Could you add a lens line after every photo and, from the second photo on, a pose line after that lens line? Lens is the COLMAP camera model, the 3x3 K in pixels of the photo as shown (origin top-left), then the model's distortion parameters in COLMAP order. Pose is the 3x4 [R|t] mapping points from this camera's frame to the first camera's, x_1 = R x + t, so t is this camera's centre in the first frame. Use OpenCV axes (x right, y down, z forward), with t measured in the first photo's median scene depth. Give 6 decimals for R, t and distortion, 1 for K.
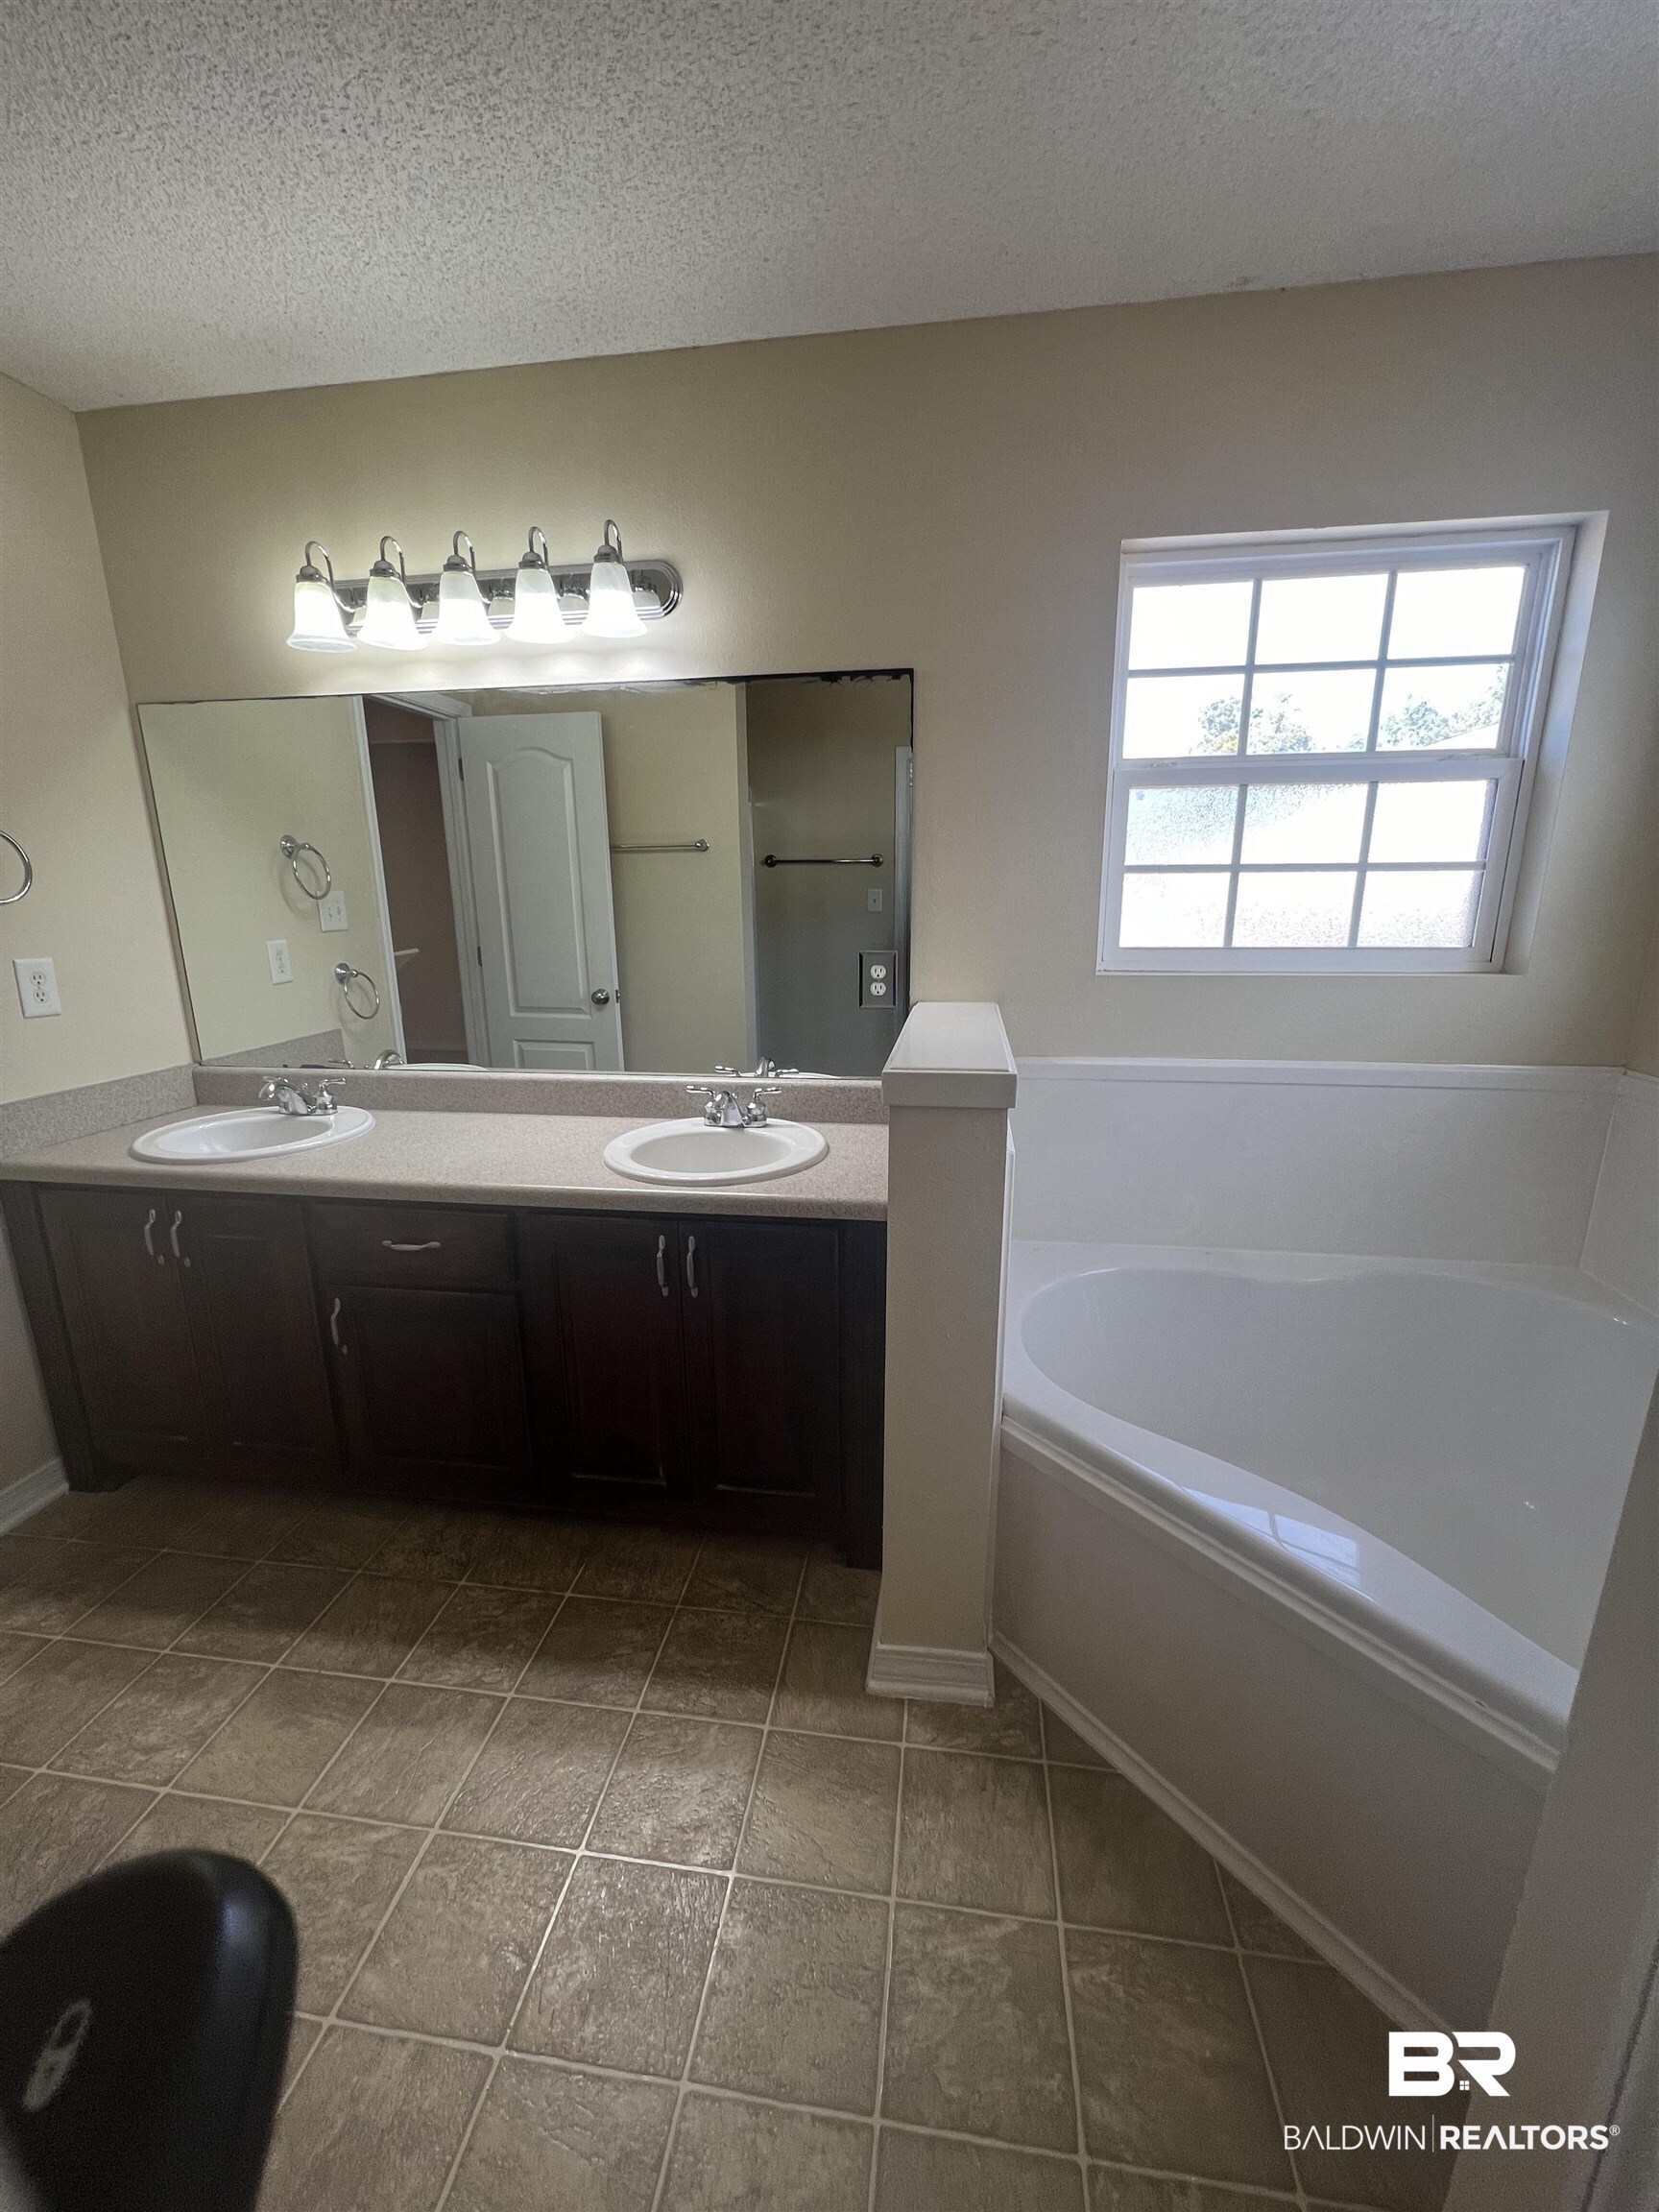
lens RADIAL K [[882.1, 0, 834.3], [0, 882.1, 1104.9], [0, 0, 1]] dist [-0.002110, -0.000046]
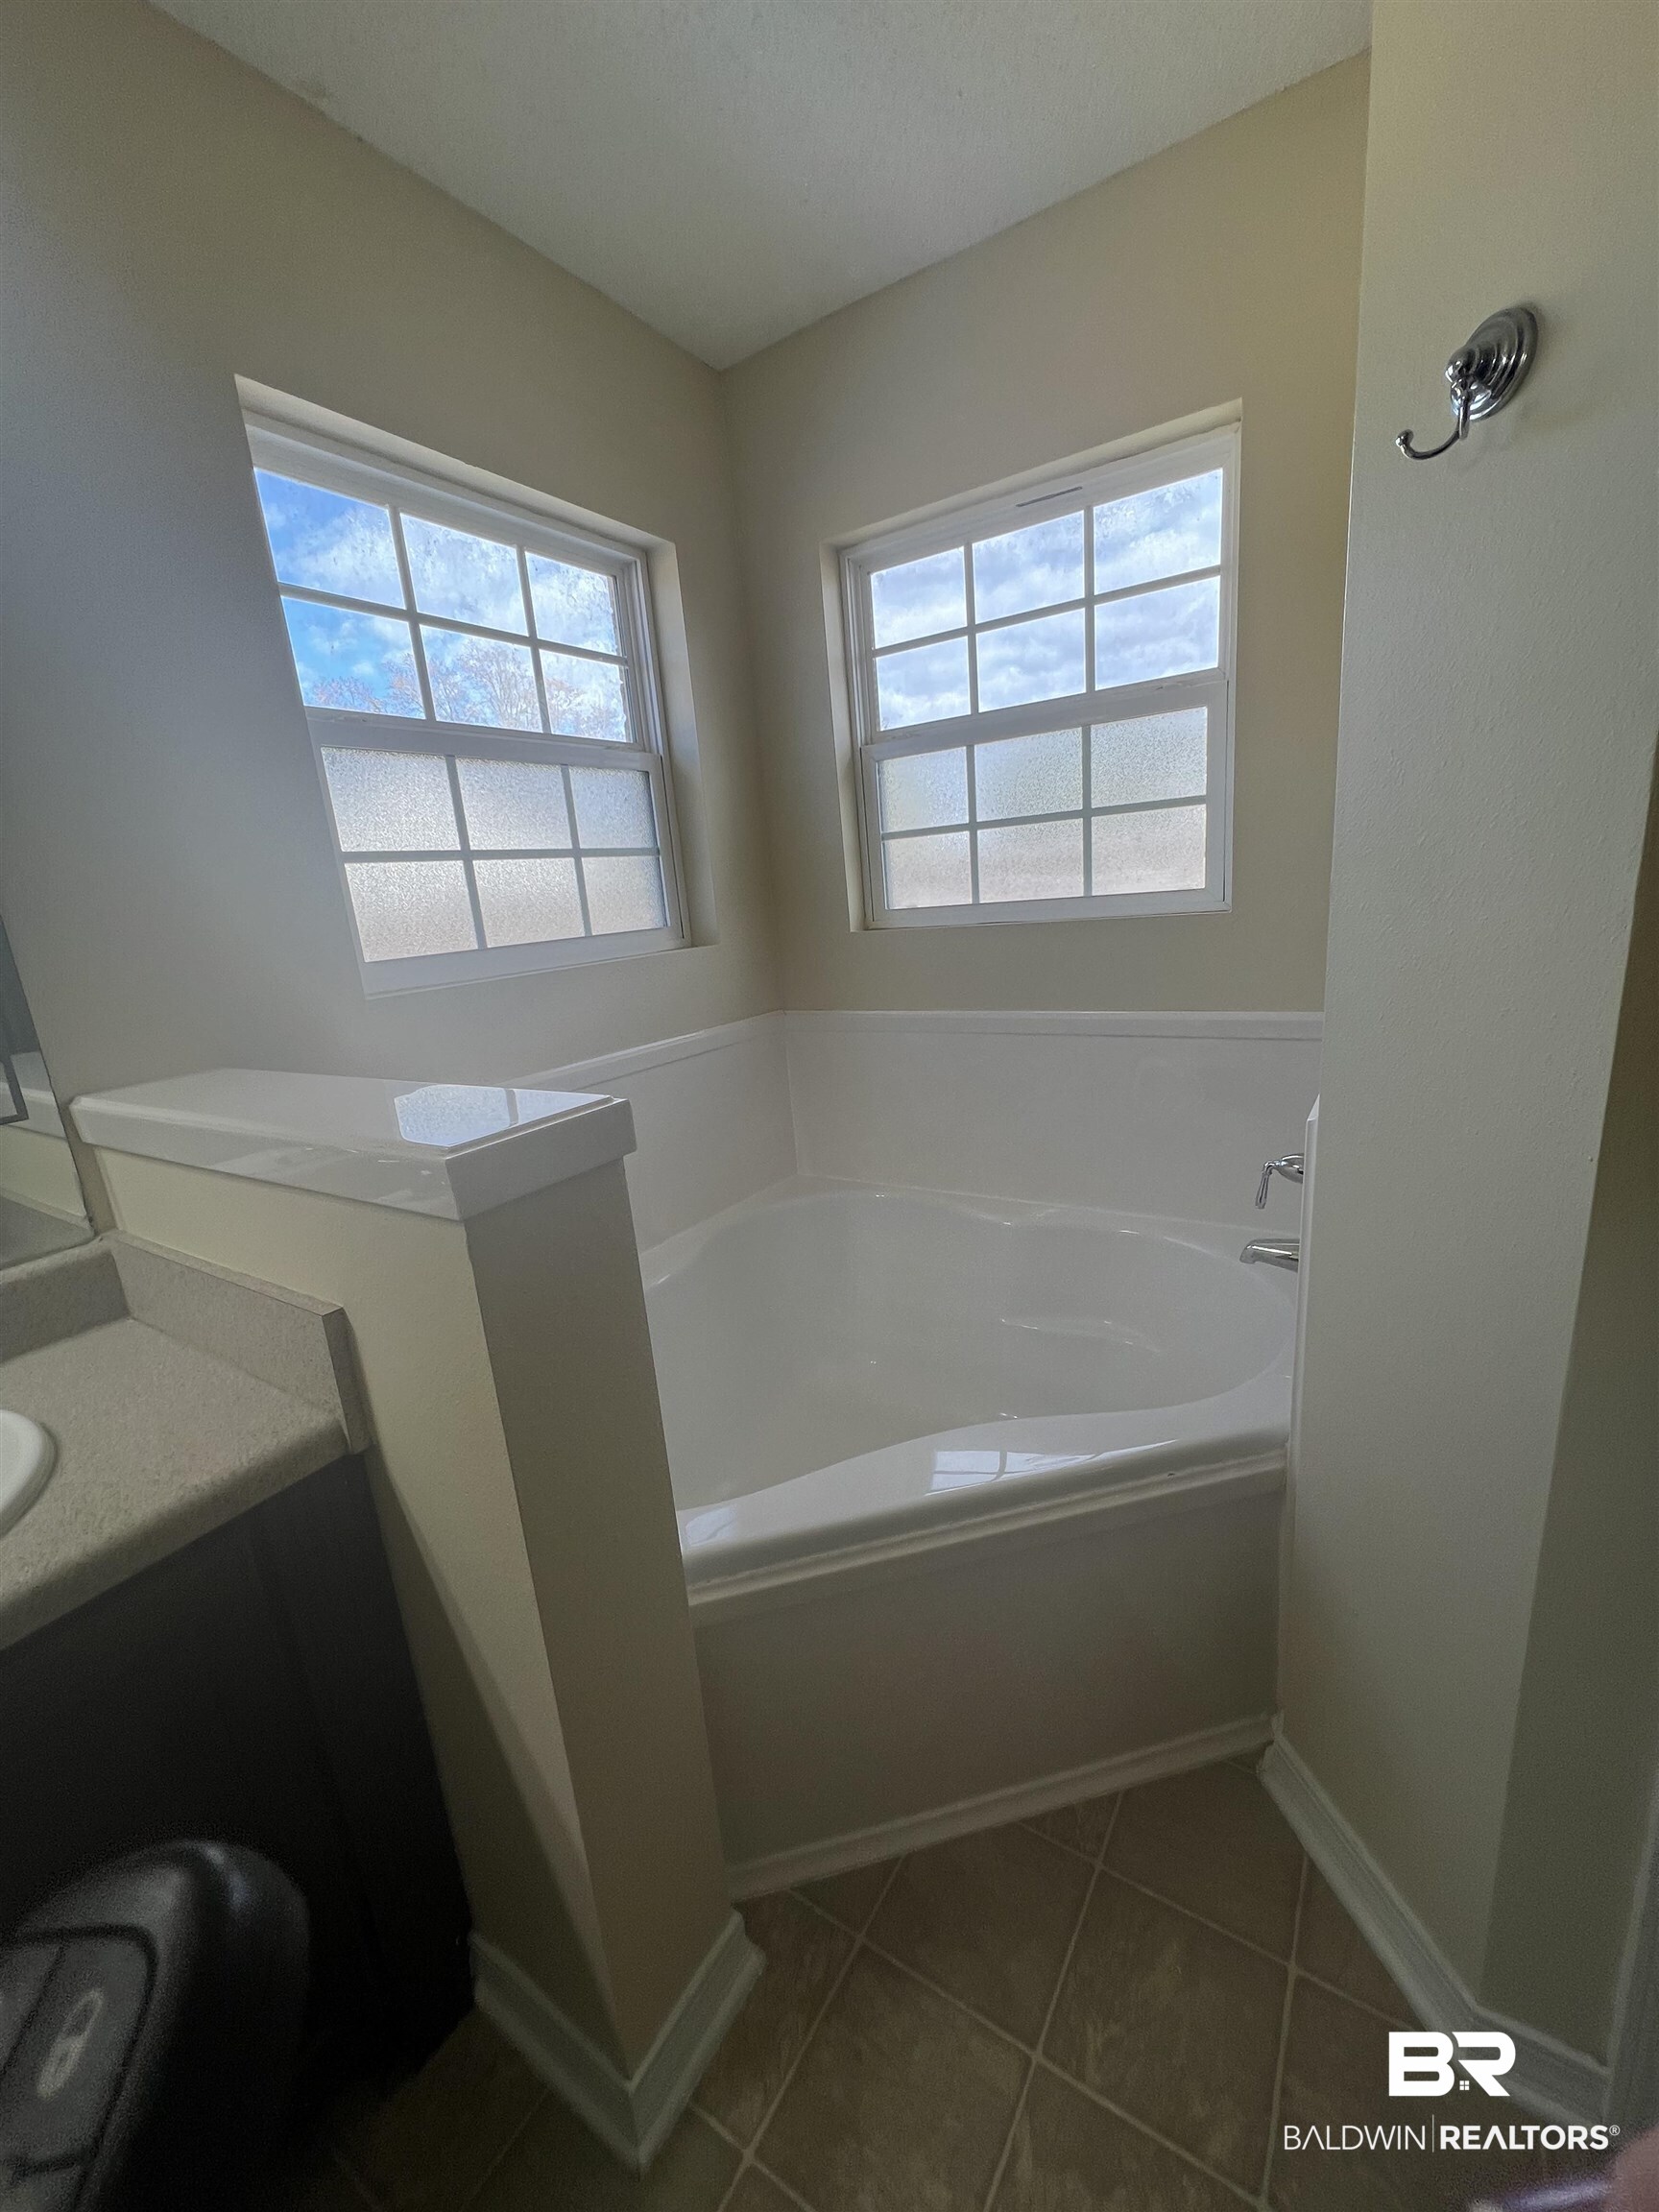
lens RADIAL K [[879.1, 0, 831.1], [0, 879.1, 1091.2], [0, 0, 1]] dist [0.000648, 0.000413]
pose [[0.408554, -0.245289, 0.879157, -0.267903], [0.274590, 0.951622, 0.137901, -0.101923], [-0.870450, 0.185067, 0.456143, 0.474422]]
